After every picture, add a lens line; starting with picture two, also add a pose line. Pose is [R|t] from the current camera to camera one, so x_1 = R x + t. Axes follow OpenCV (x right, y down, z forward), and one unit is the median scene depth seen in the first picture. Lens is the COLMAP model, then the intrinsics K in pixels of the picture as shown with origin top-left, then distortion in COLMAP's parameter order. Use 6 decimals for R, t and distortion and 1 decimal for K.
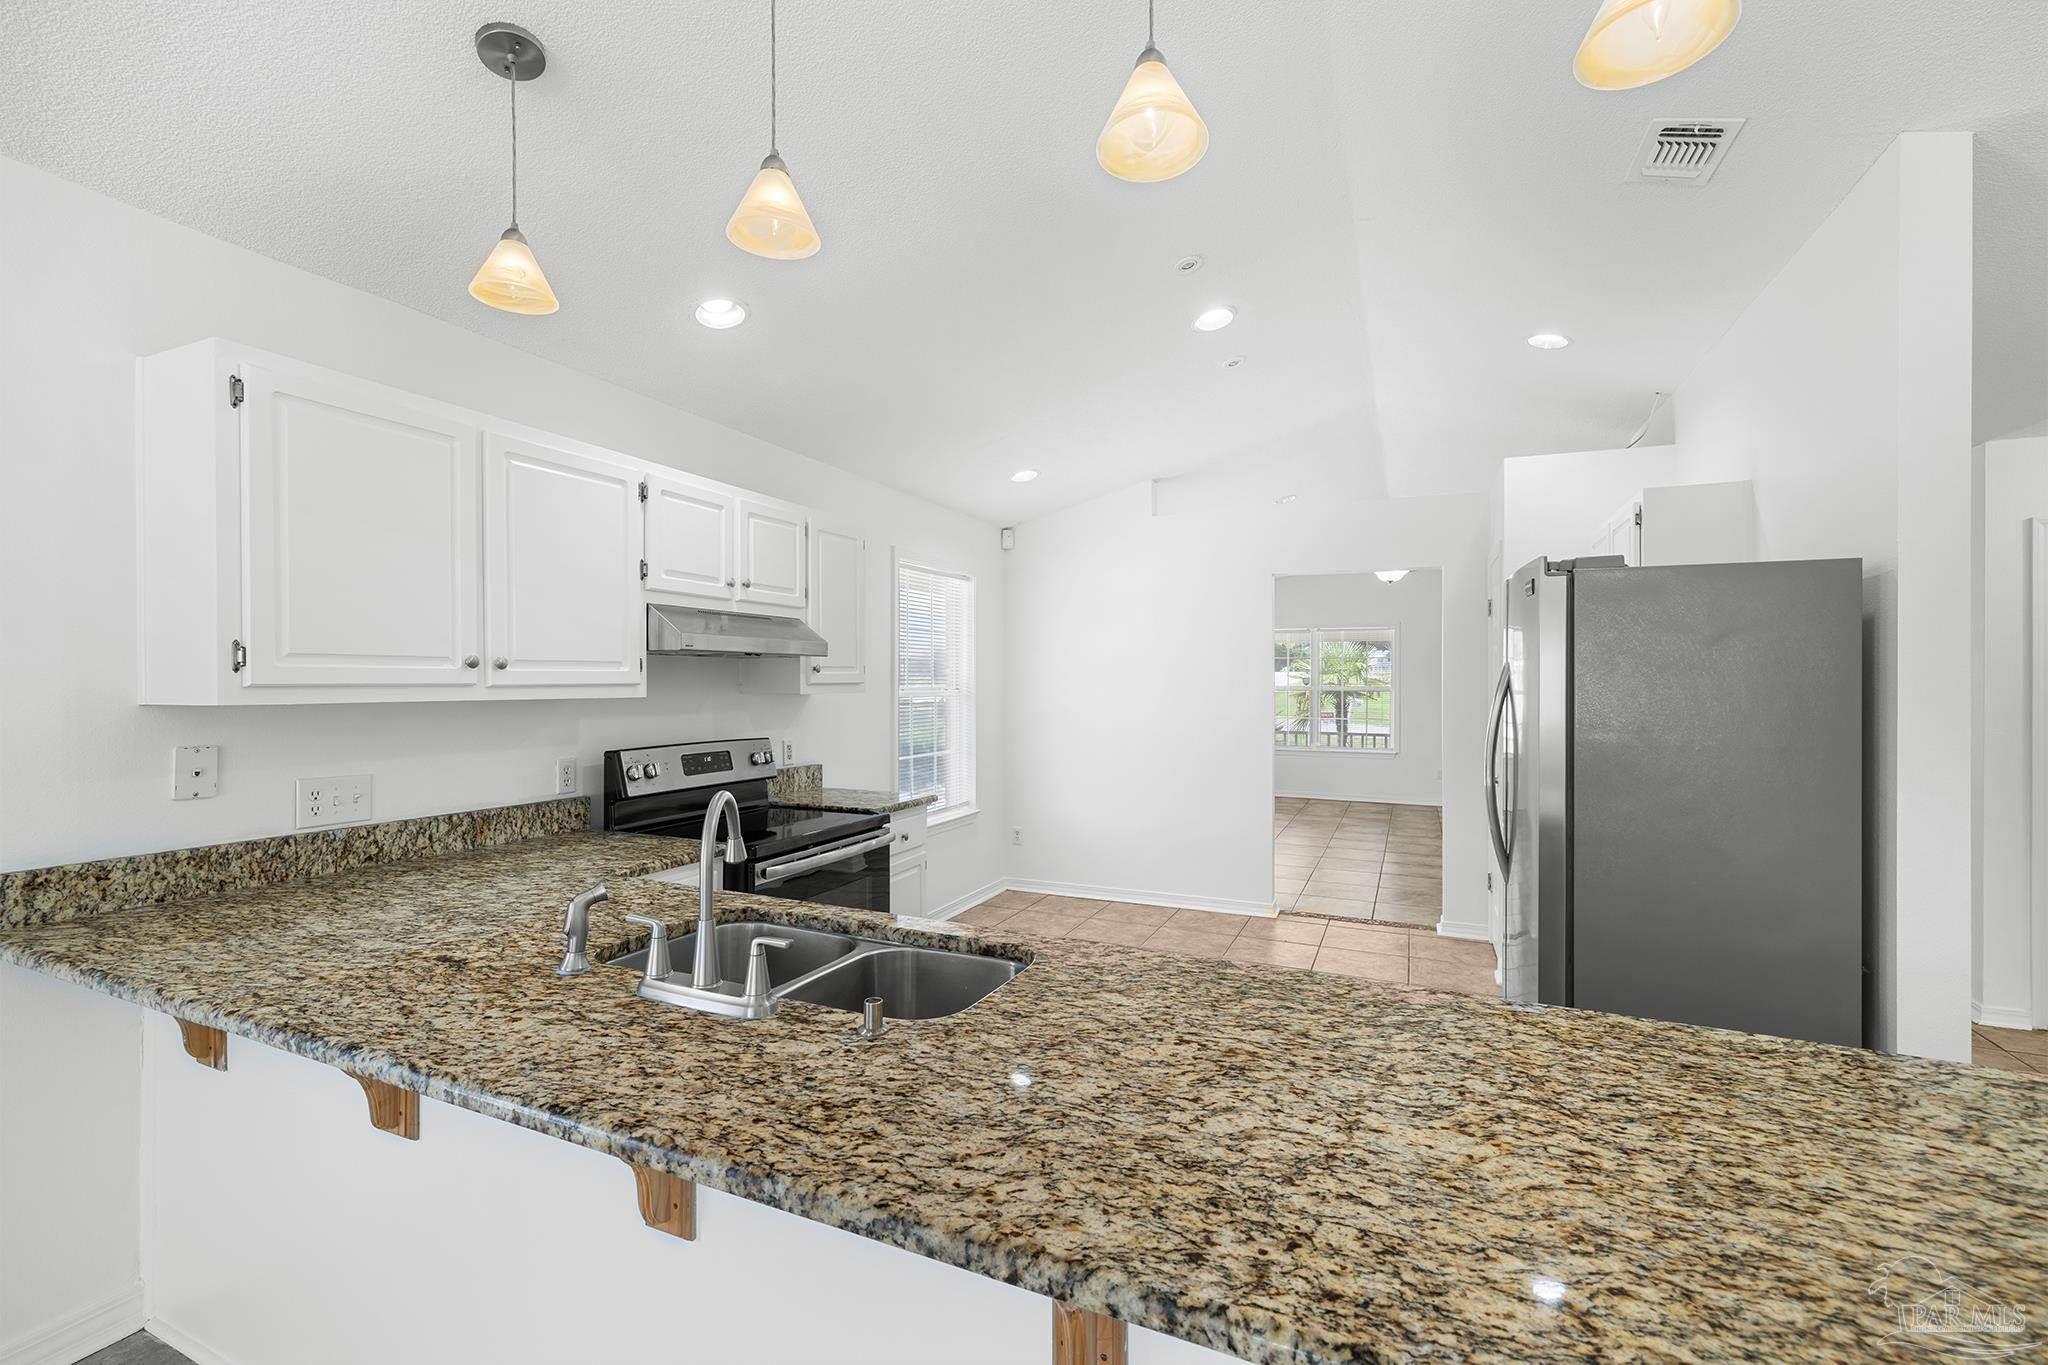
lens RADIAL K [[869.6, 0, 1024.0], [0, 869.6, 682.5], [0, 0, 1]] dist [-0.003998, 0.005026]
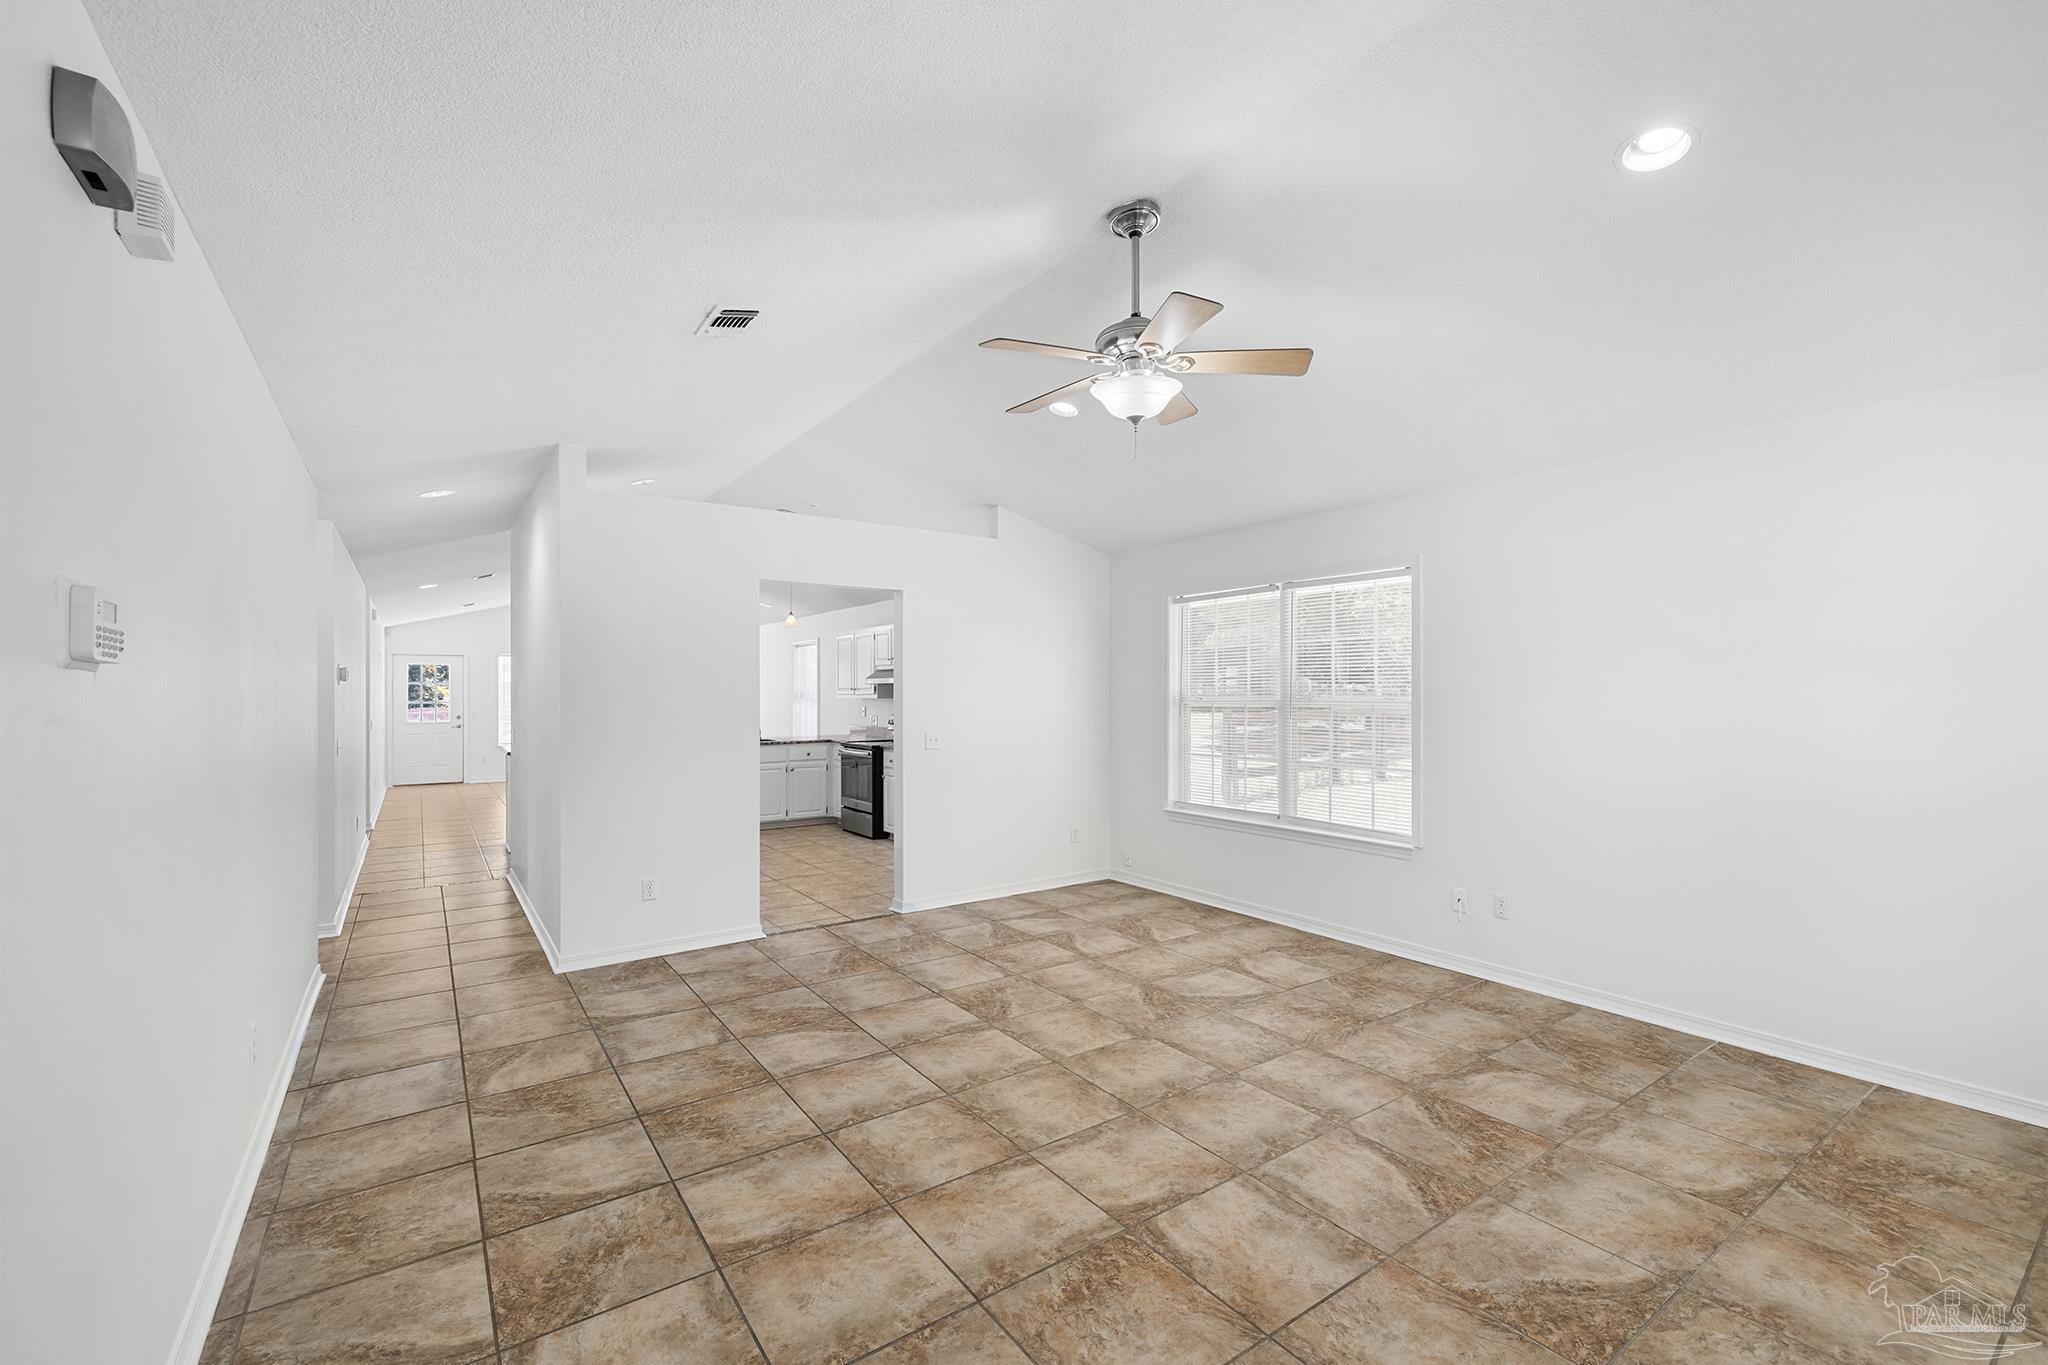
lens RADIAL K [[869.6, 0, 1024.0], [0, 869.6, 682.5], [0, 0, 1]] dist [-0.003998, 0.005026]
pose [[-0.511971, -0.003114, -0.858997, 1.097203], [0.006720, 0.999948, -0.007630, -0.002594], [0.858976, -0.009679, -0.511924, 1.641687]]
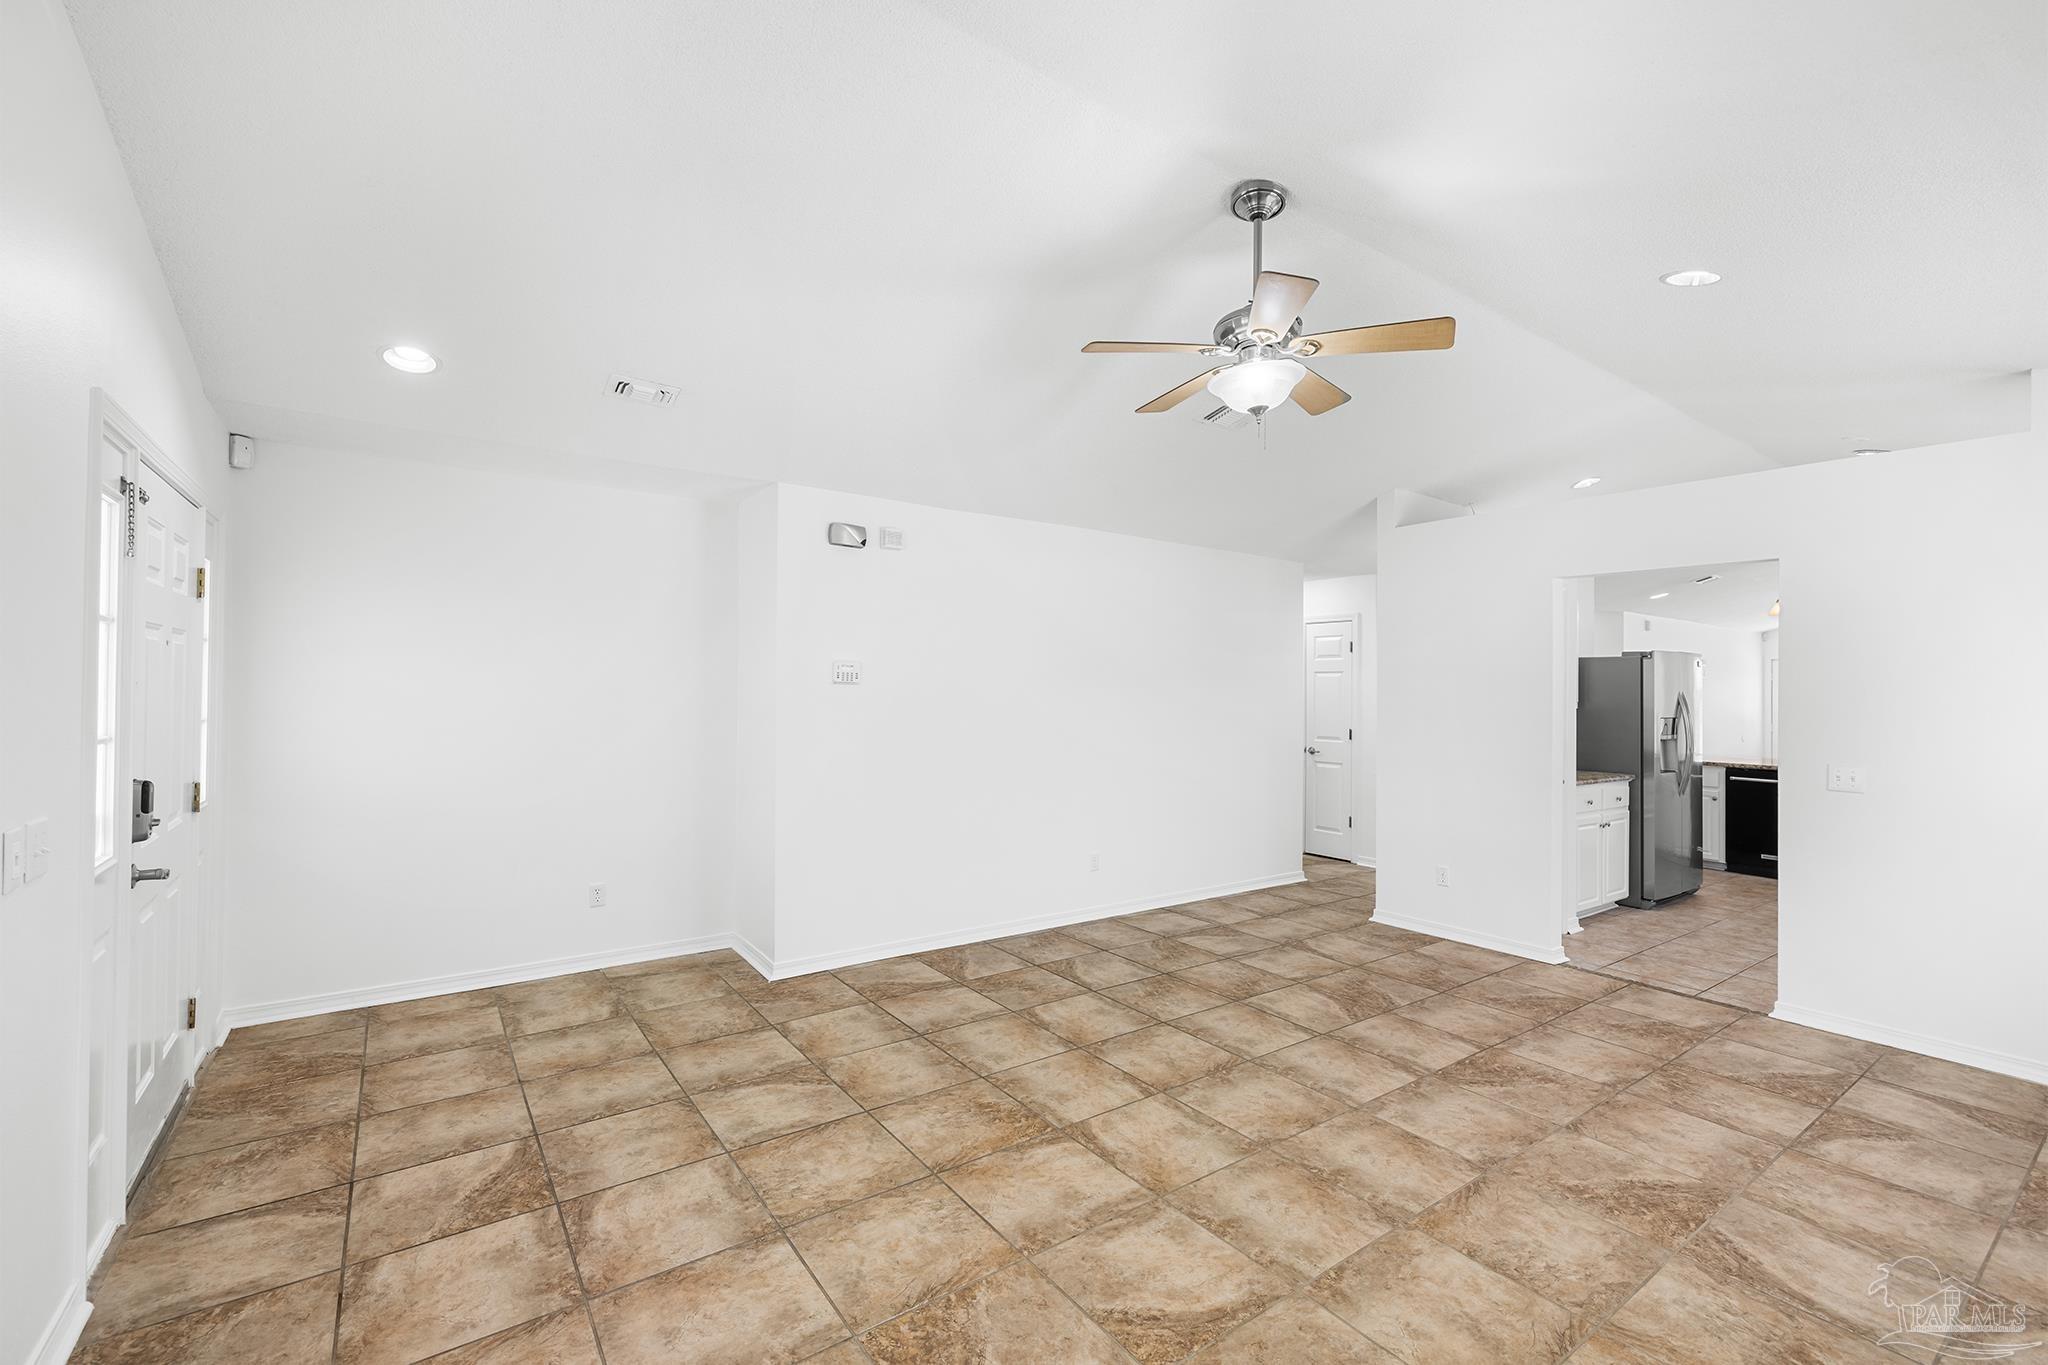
lens RADIAL K [[869.6, 0, 1024.0], [0, 869.6, 682.5], [0, 0, 1]] dist [-0.003998, 0.005026]
pose [[-0.863826, -0.004647, 0.503770, 0.463101], [-0.011719, 0.999872, -0.010872, -0.001525], [-0.503655, -0.015296, -0.863770, 1.931424]]
